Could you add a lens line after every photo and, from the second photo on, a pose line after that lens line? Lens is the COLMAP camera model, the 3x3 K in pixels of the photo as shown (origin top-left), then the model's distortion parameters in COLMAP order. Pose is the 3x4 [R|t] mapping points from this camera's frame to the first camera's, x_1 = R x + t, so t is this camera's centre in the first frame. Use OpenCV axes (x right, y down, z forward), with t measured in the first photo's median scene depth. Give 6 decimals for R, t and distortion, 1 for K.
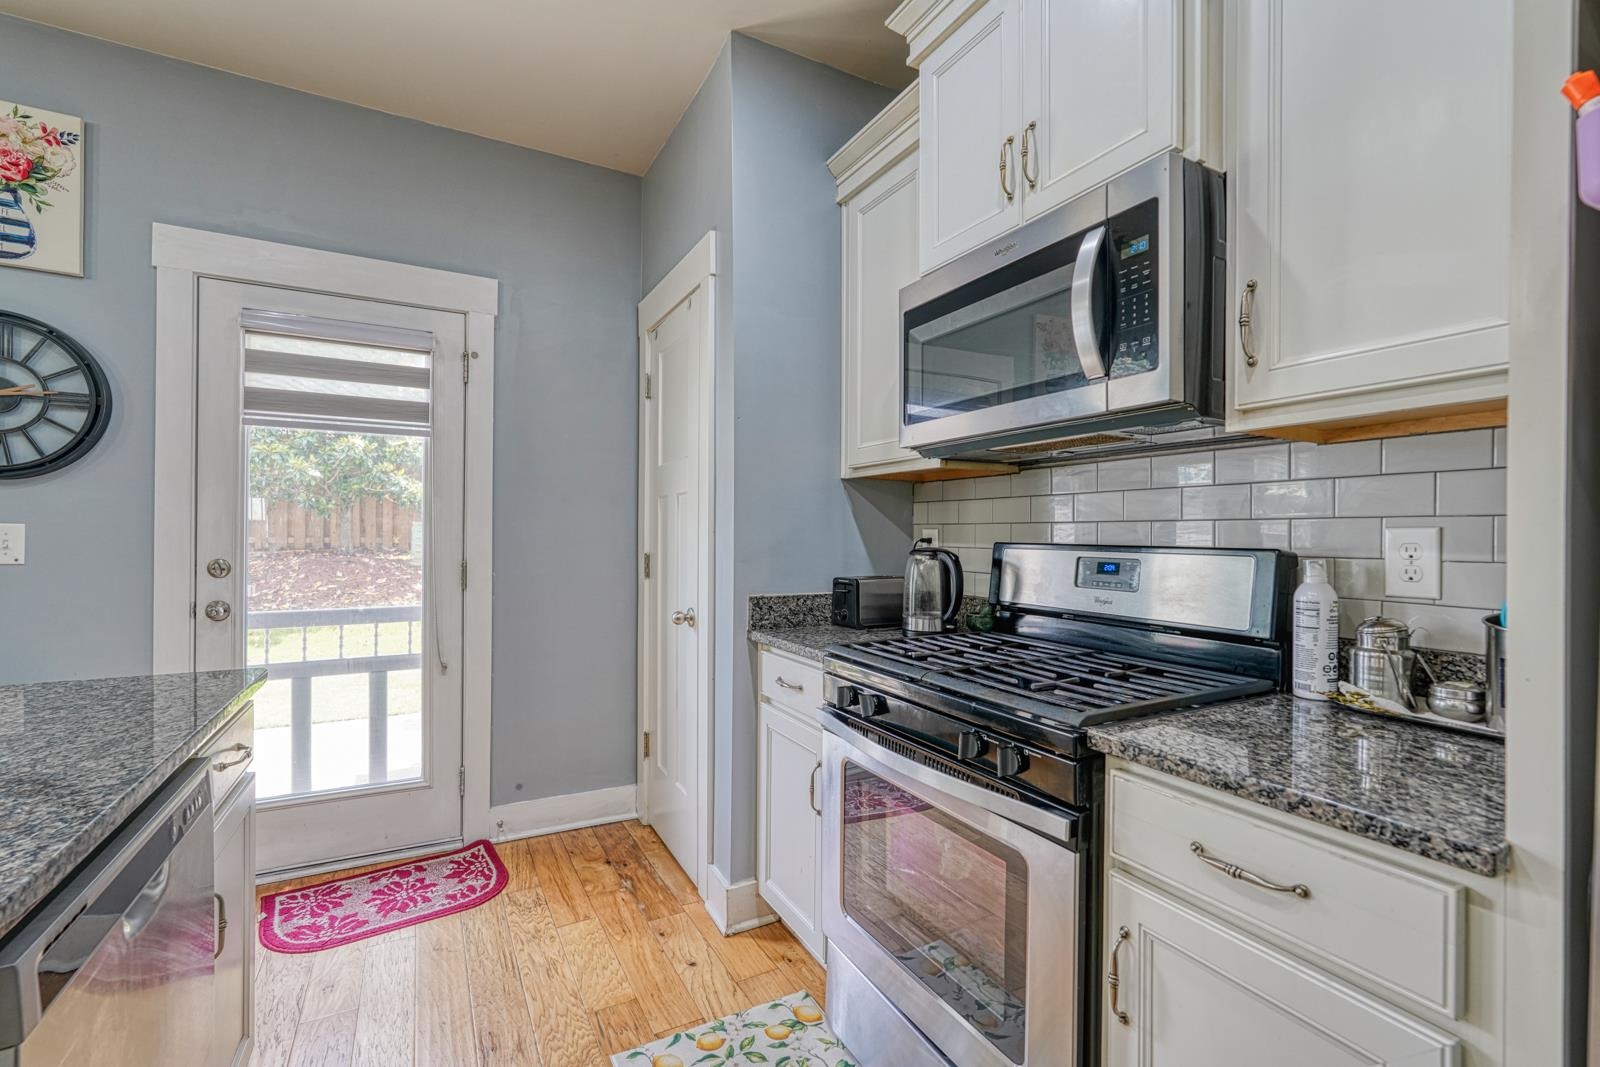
lens RADIAL K [[709.4, 0, 797.0], [0, 709.4, 534.5], [0, 0, 1]] dist [-0.007334, 0.002275]
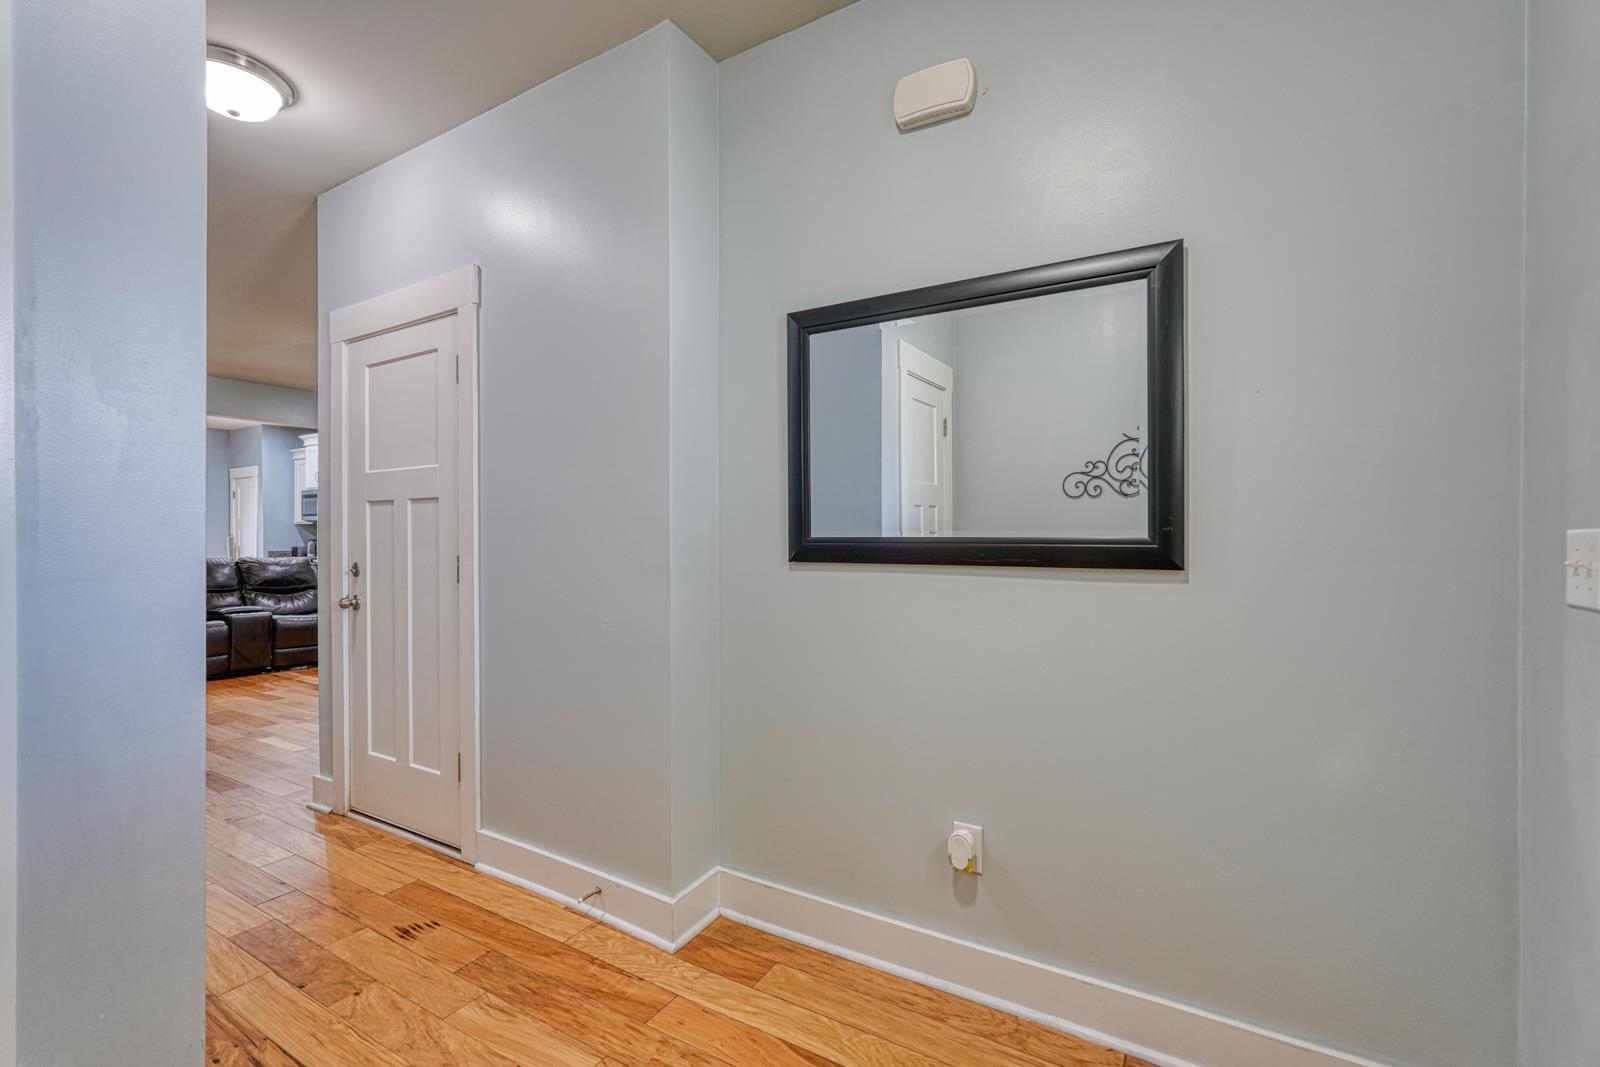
lens RADIAL K [[709.4, 0, 798.9], [0, 709.4, 535.7], [0, 0, 1]] dist [-0.007334, 0.002275]
pose [[0.860375, -0.004985, 0.509637, 0.129034], [0.003977, 0.999987, 0.003067, -0.002611], [-0.509646, -0.000612, 0.860384, -1.076240]]
